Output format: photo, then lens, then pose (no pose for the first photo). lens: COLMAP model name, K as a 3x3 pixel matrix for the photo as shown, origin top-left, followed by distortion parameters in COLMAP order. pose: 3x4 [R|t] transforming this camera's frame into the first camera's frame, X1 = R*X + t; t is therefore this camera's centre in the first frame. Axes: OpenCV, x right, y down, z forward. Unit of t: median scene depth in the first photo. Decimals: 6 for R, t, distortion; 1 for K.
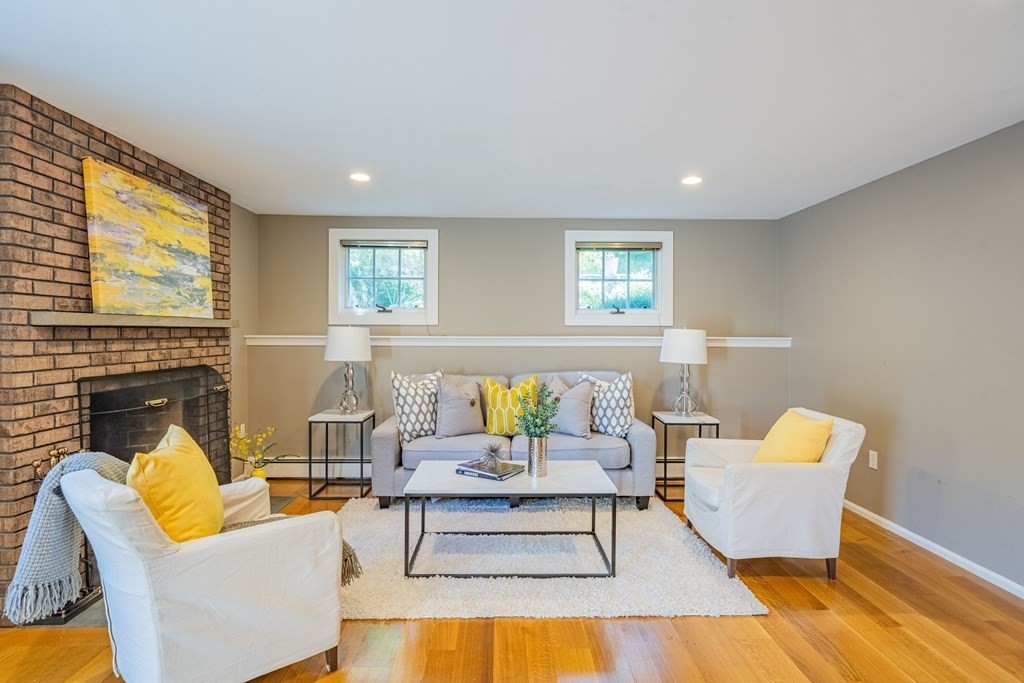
lens RADIAL K [[527.6, 0, 512.0], [0, 527.6, 341.5], [0, 0, 1]] dist [-0.000215, -0.000172]
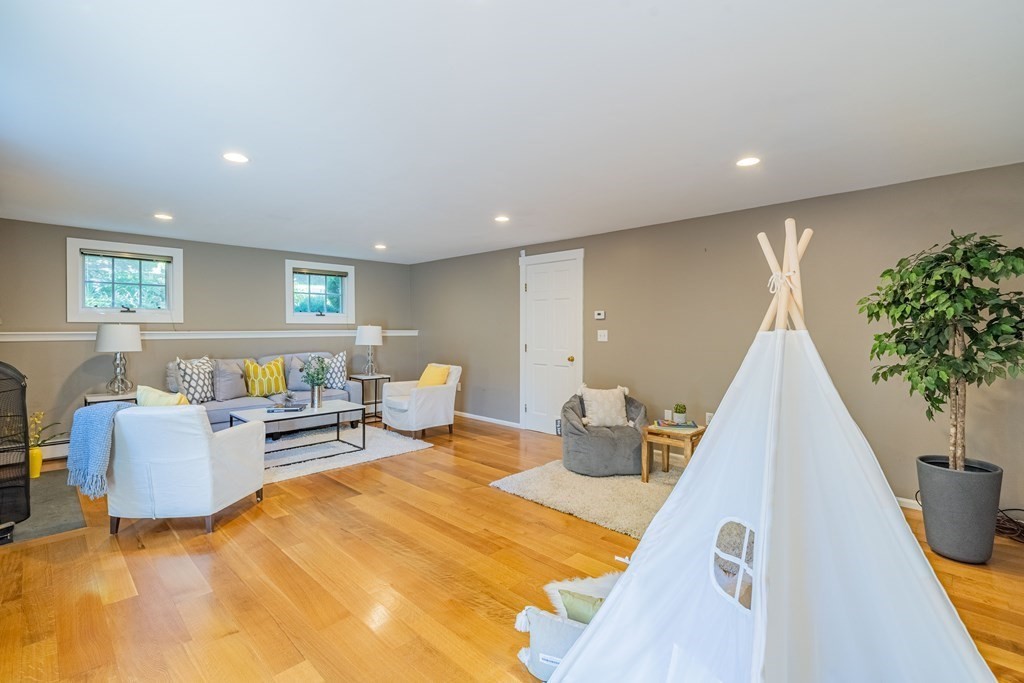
lens RADIAL K [[447.0, 0, 512.0], [0, 447.0, 341.5], [0, 0, 1]] dist [-0.000834, -0.000085]
pose [[0.711230, -0.026142, 0.702473, -0.415982], [0.015452, 0.999648, 0.021556, 0.004092], [-0.702790, -0.004477, 0.711384, -0.425311]]
